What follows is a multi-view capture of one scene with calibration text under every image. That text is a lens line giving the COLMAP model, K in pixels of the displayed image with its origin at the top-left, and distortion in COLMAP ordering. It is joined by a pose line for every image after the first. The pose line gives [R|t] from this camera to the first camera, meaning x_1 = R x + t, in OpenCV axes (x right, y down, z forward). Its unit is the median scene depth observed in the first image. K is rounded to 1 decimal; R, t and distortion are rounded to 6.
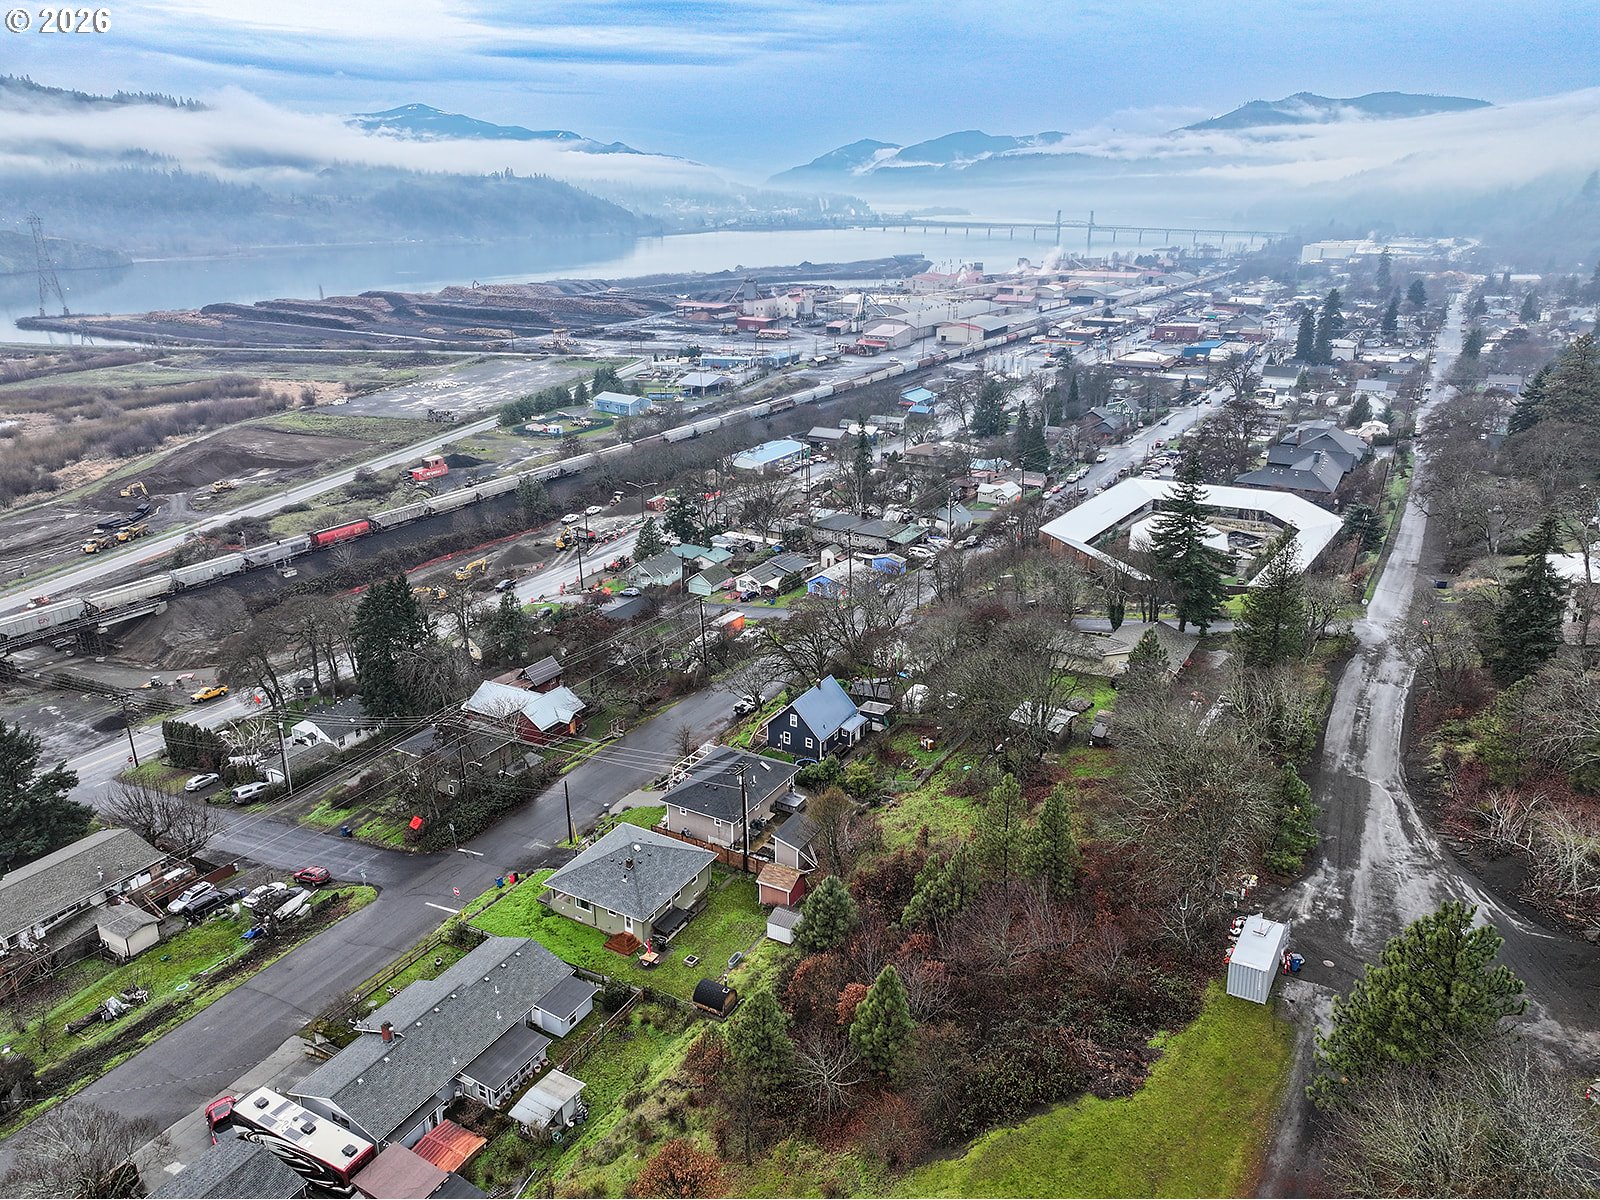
lens RADIAL K [[1121.2, 0, 809.0], [0, 1121.2, 587.7], [0, 0, 1]] dist [-0.003201, 0.018675]
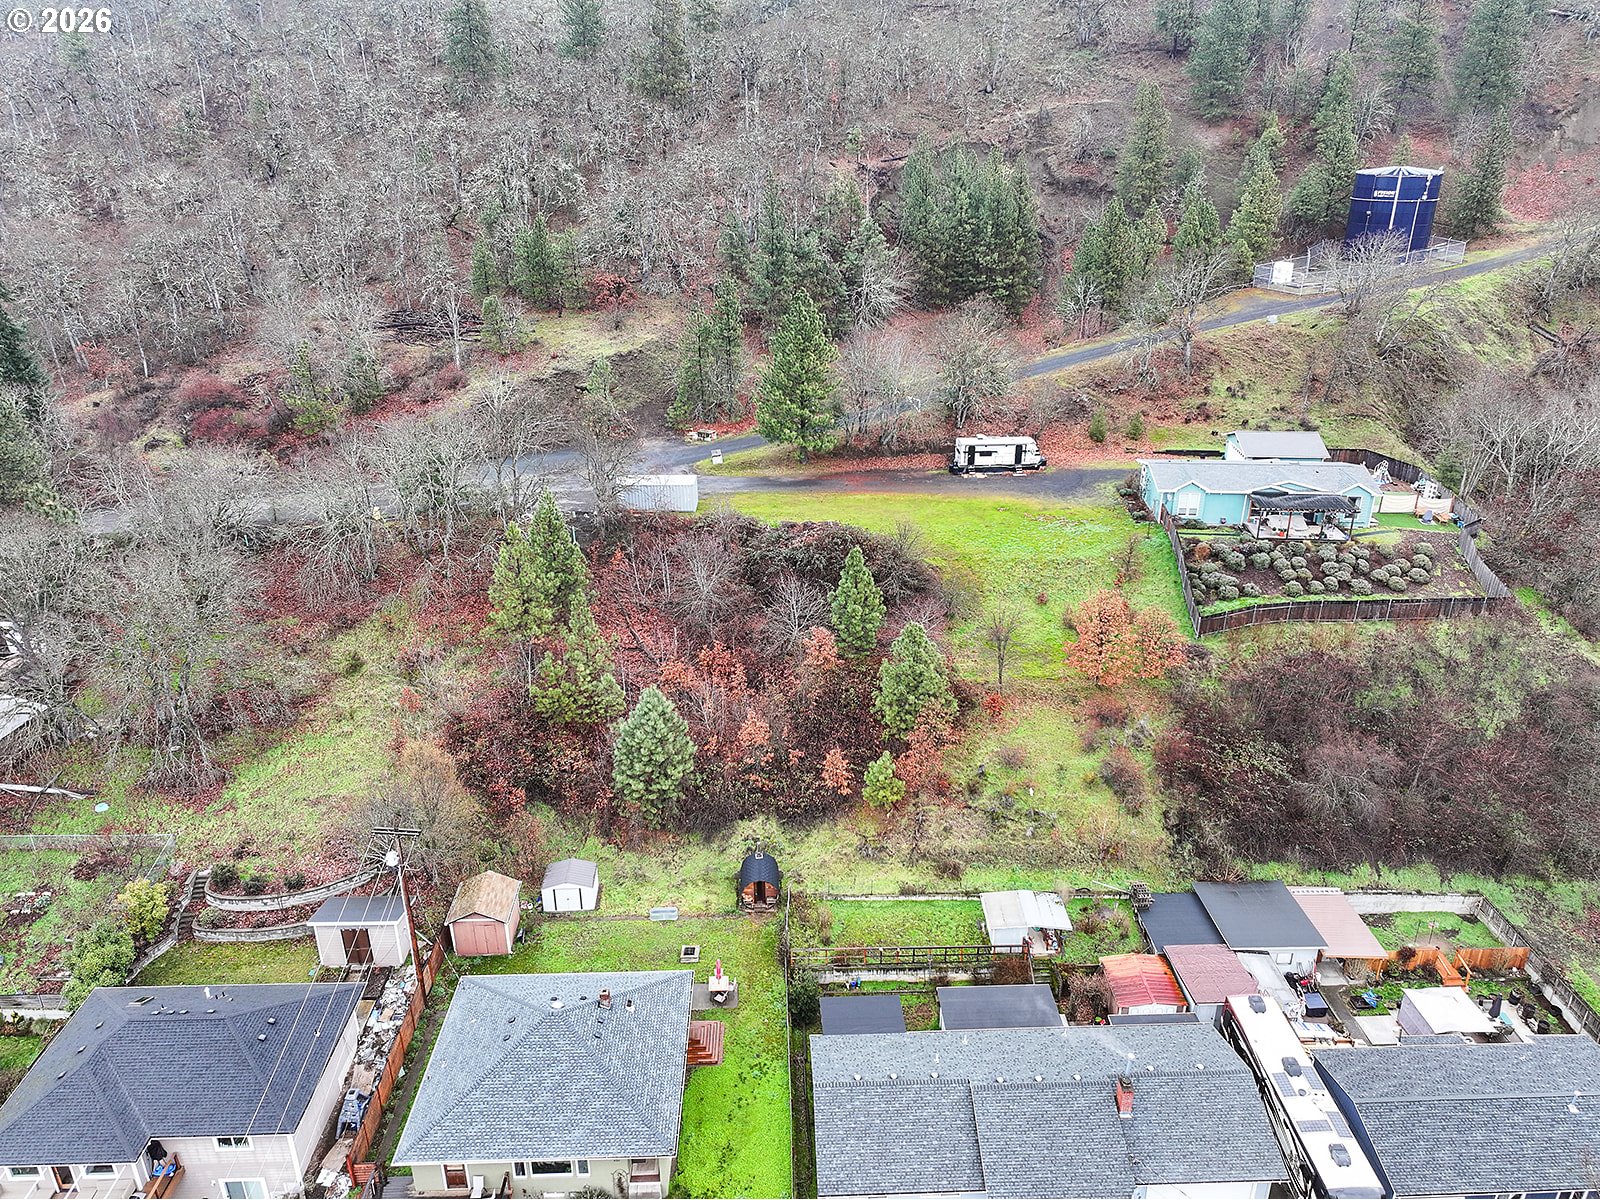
lens RADIAL K [[1121.2, 0, 800.5], [0, 1121.2, 603.1], [0, 0, 1]] dist [-0.003201, 0.018675]
pose [[-0.508031, -0.343783, 0.789758, -0.188707], [0.283803, 0.798885, 0.530319, -0.052716], [-0.813241, 0.493554, -0.308292, 0.335870]]
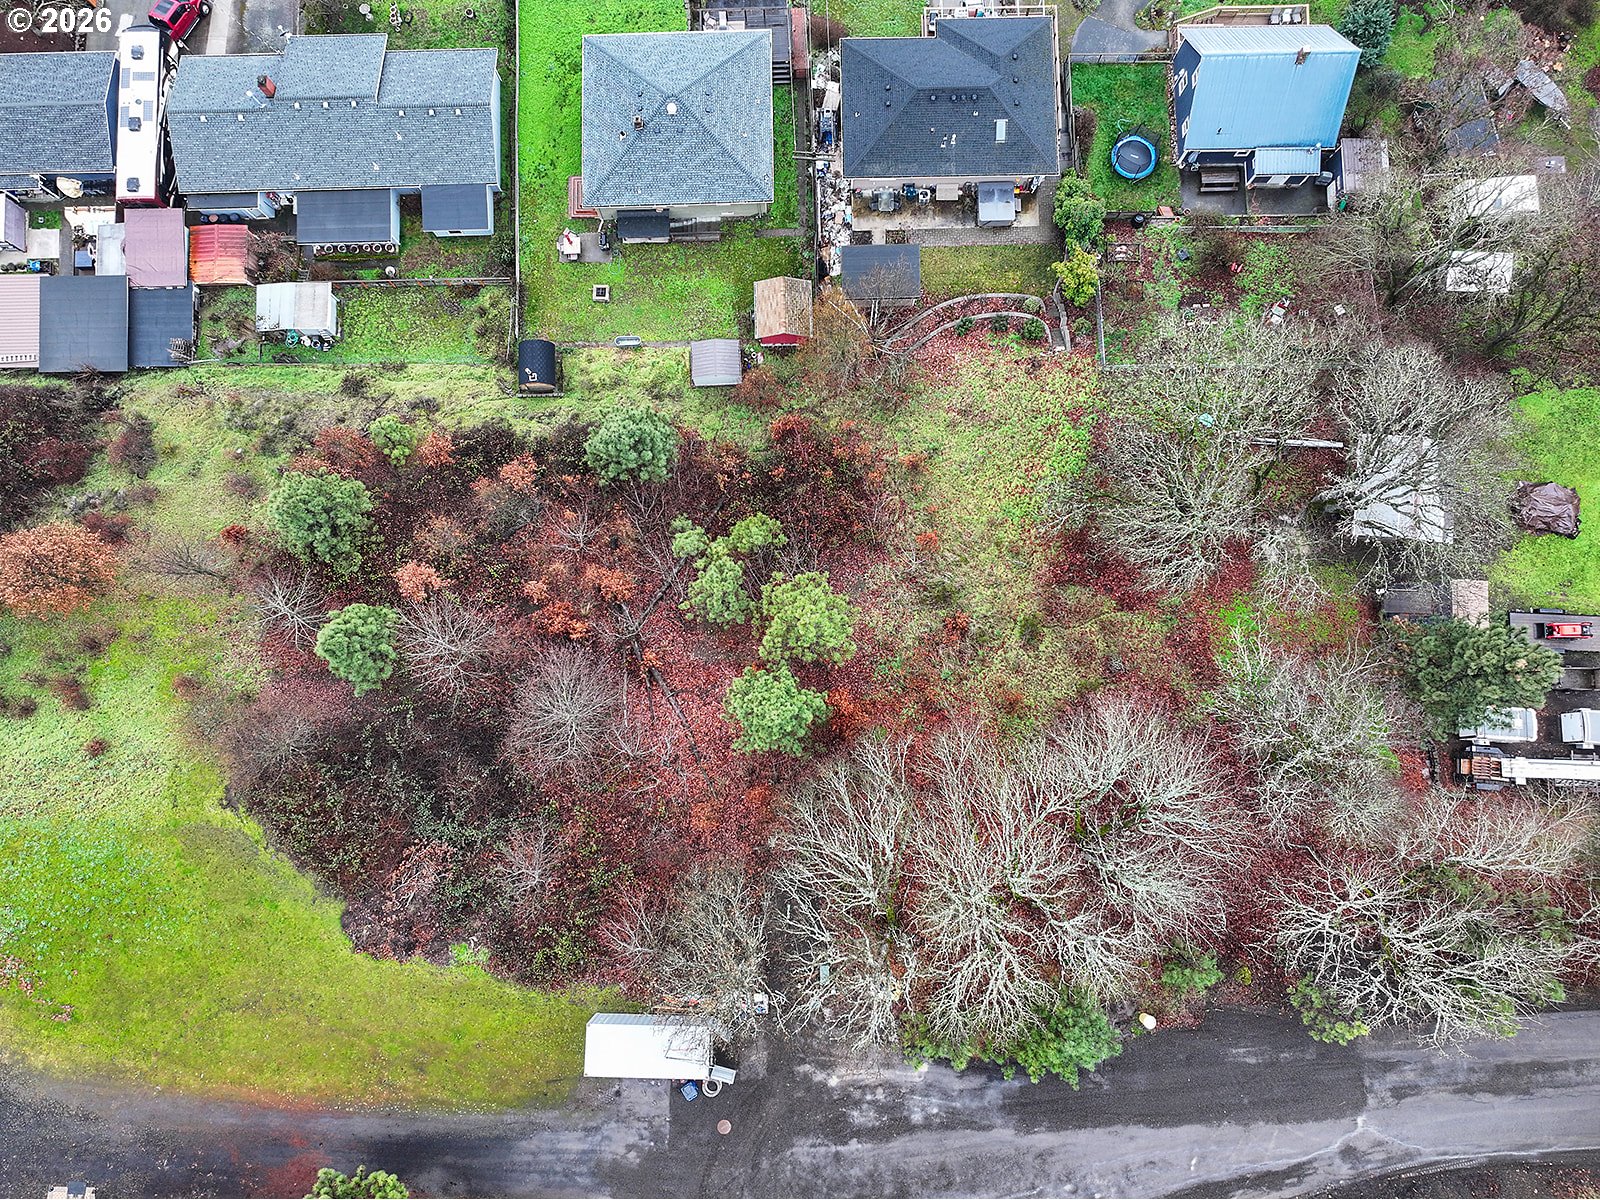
lens RADIAL K [[1121.2, 0, 808.0], [0, 1121.2, 589.7], [0, 0, 1]] dist [-0.003201, 0.018675]
pose [[0.506613, 0.857215, -0.092338, 0.066649], [-0.279899, 0.264821, 0.922782, -0.113019], [0.815475, -0.441648, 0.374095, 0.237562]]
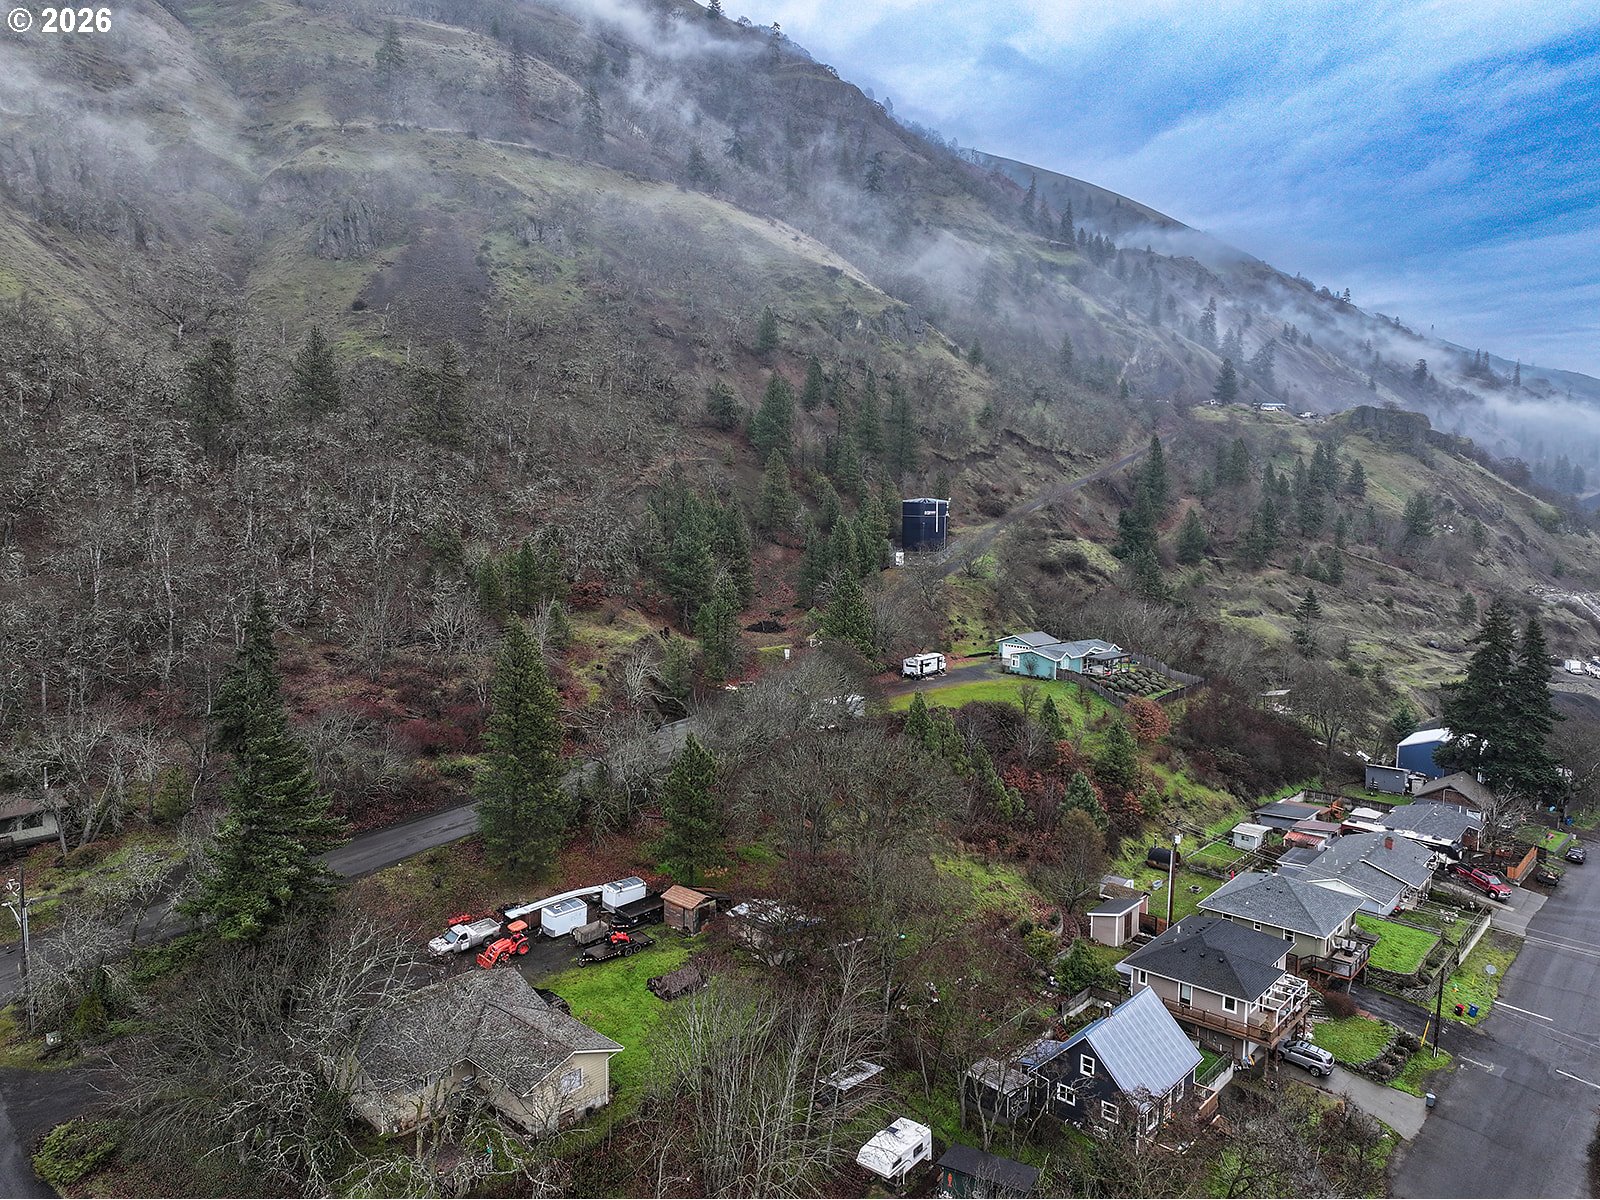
lens RADIAL K [[1121.2, 0, 797.9], [0, 1121.2, 595.1], [0, 0, 1]] dist [-0.003201, 0.018675]
pose [[-0.978979, -0.035030, 0.200931, 0.027972], [0.053715, 0.906085, 0.419673, -0.153690], [-0.196762, 0.421644, -0.885156, 0.644044]]
